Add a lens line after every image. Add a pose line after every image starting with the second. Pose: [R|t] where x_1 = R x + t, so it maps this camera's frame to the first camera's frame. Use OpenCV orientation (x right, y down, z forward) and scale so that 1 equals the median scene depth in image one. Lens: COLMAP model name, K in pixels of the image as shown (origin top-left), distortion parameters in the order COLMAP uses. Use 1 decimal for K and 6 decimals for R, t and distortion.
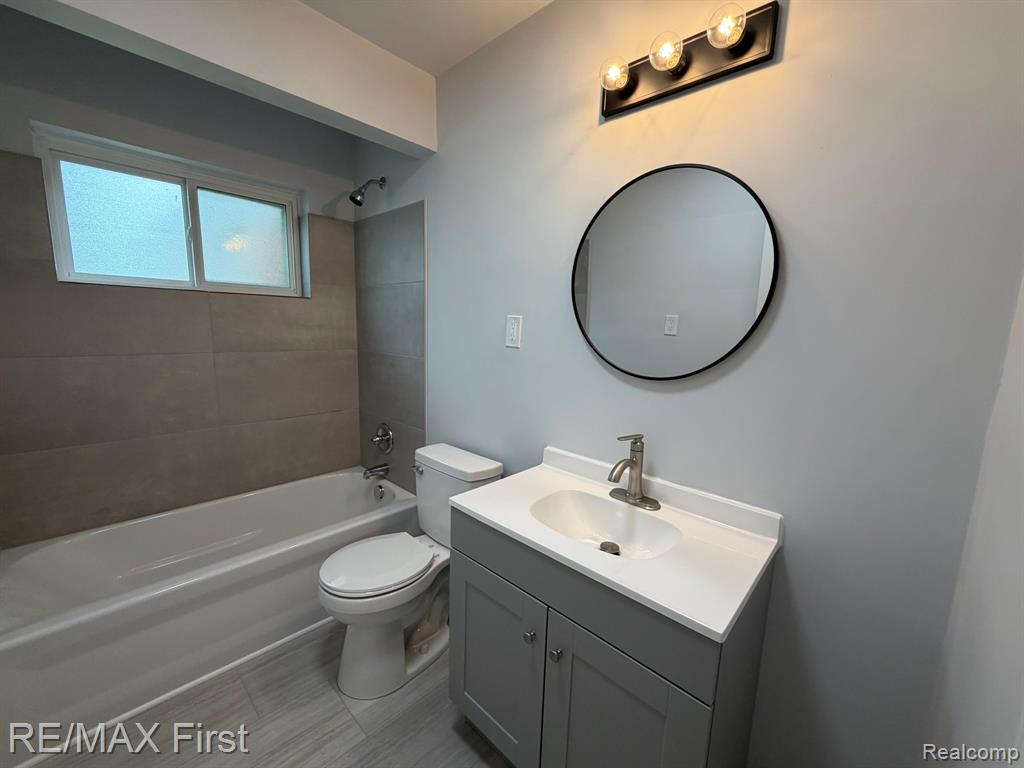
lens RADIAL K [[409.6, 0, 511.8], [0, 409.6, 385.0], [0, 0, 1]] dist [-0.002219, 0.001144]
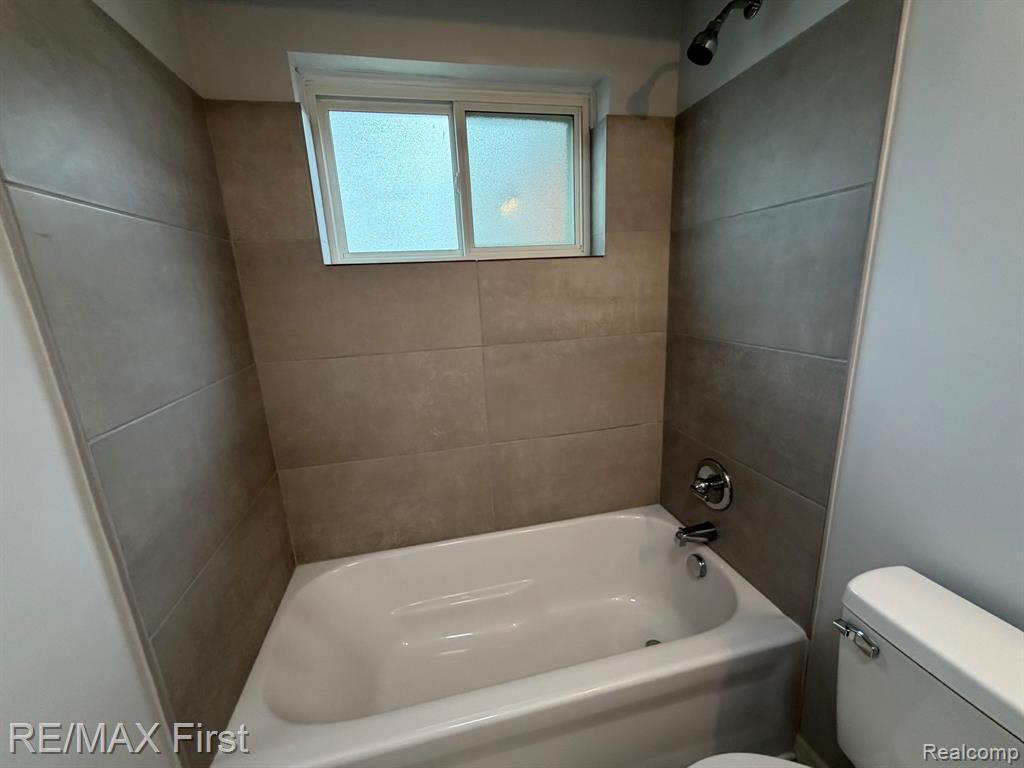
lens RADIAL K [[409.6, 0, 510.7], [0, 409.6, 385.3], [0, 0, 1]] dist [-0.002219, 0.001144]
pose [[0.829593, 0.064734, -0.554603, -0.244251], [-0.011195, 0.994986, 0.099390, -0.071968], [0.558256, -0.076244, 0.826158, 0.369570]]
